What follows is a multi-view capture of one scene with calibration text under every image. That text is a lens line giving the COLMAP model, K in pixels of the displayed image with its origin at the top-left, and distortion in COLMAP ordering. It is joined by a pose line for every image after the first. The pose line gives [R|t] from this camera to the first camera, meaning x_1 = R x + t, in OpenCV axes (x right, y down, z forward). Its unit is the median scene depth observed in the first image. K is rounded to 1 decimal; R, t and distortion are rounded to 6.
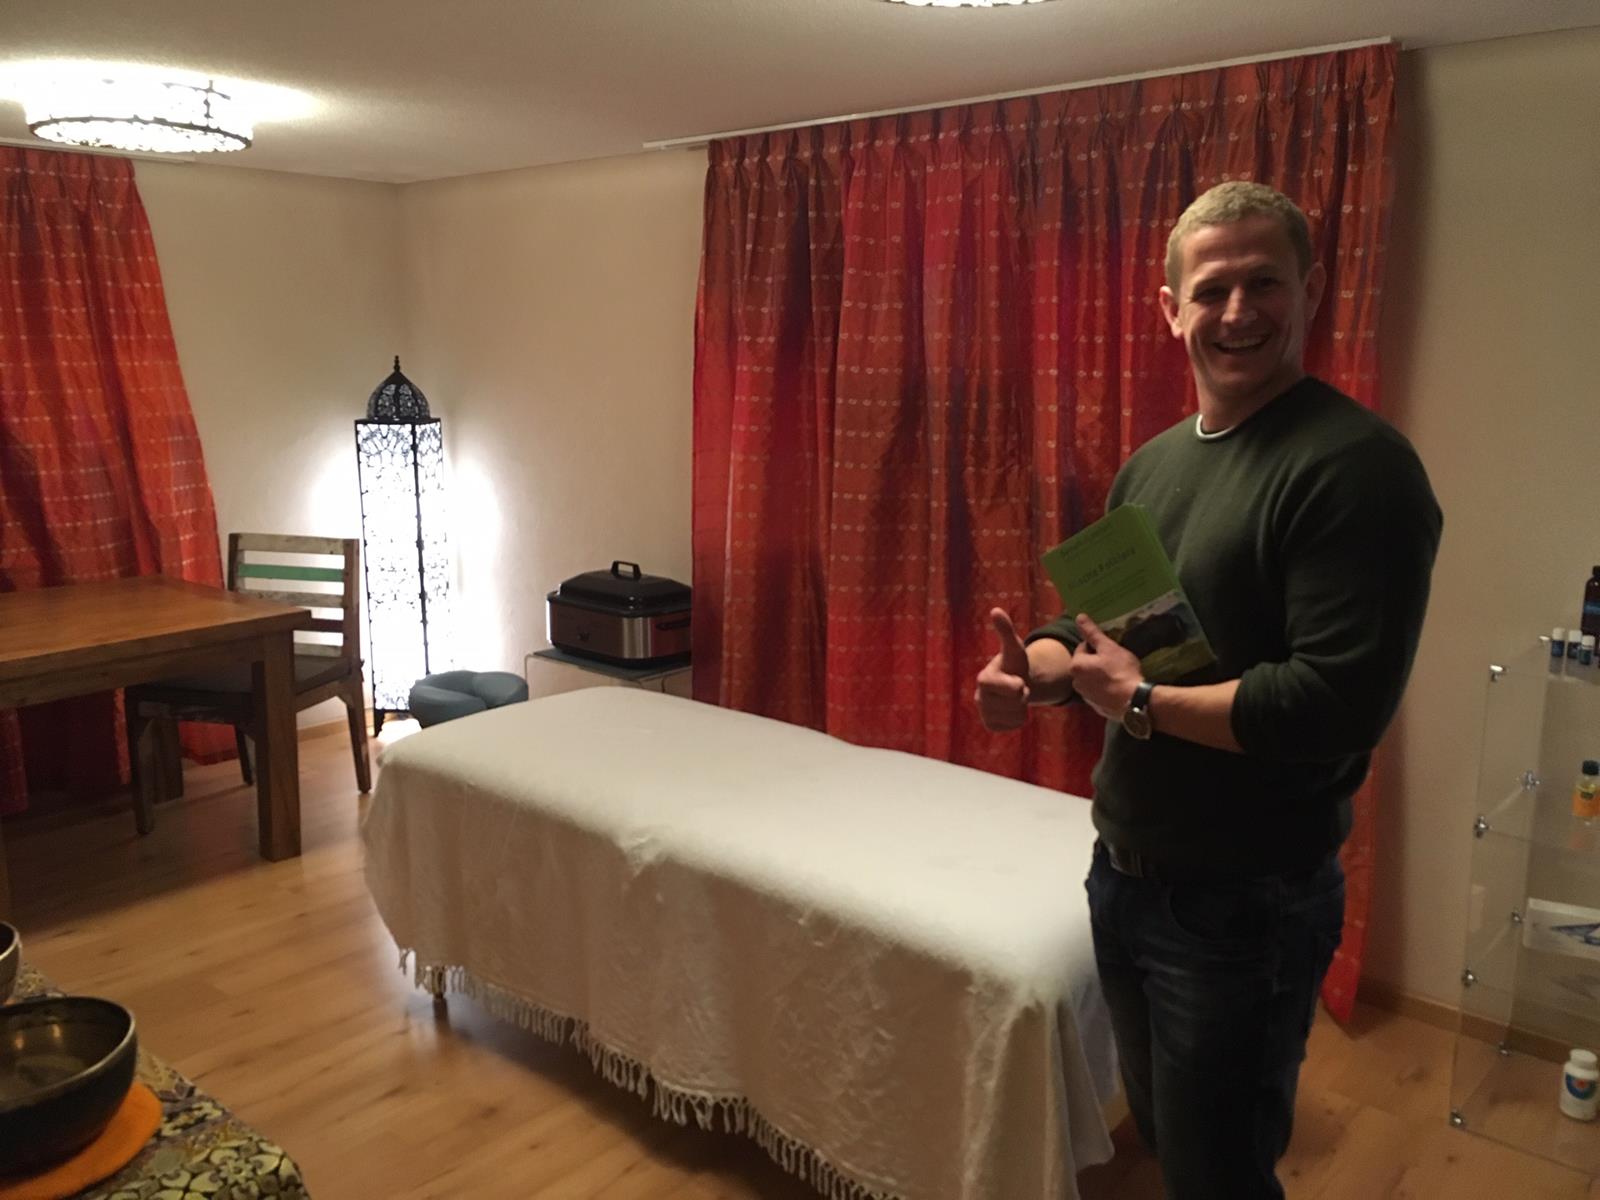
lens RADIAL K [[1382.2, 0, 816.2], [0, 1382.2, 613.4], [0, 0, 1]] dist [0.083341, -0.115300]
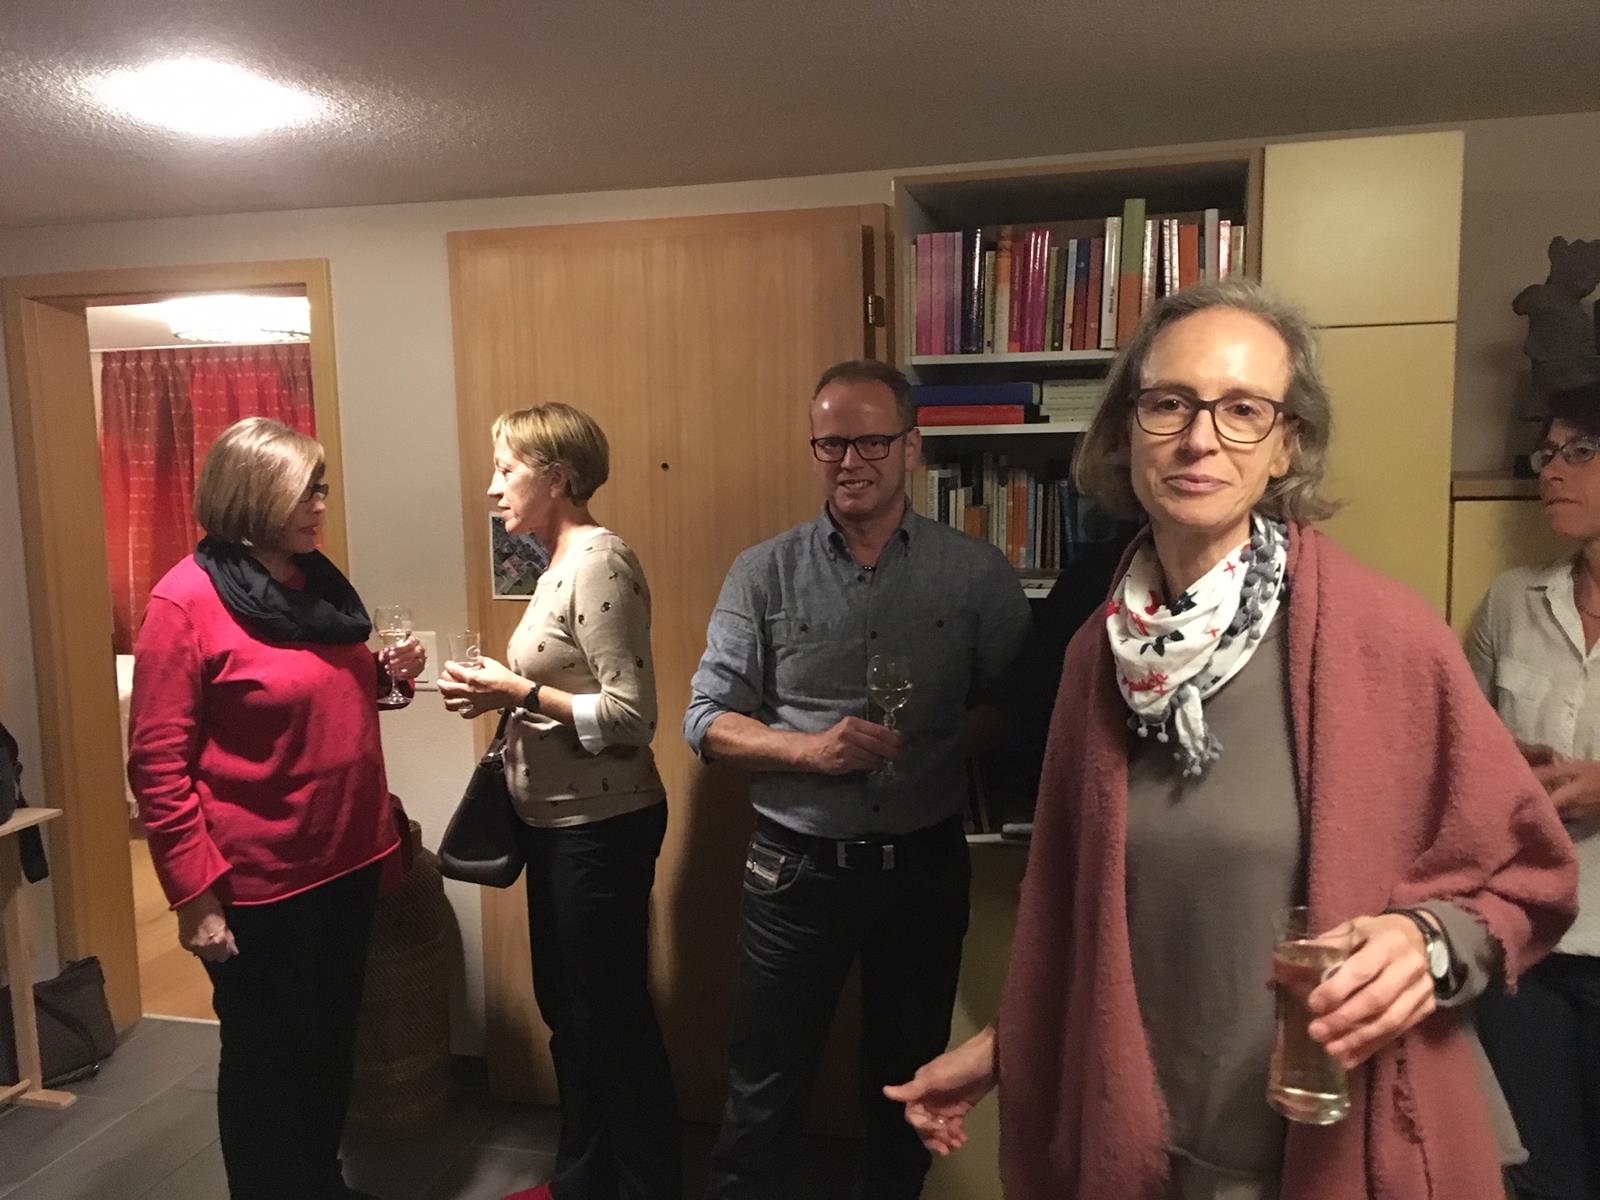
lens RADIAL K [[1382.2, 0, 812.7], [0, 1382.2, 585.0], [0, 0, 1]] dist [0.083341, -0.115300]
pose [[0.903177, -0.070537, 0.423434, -0.038295], [0.105923, 0.992526, -0.060594, 0.159482], [-0.415995, 0.099578, 0.903898, -0.975219]]
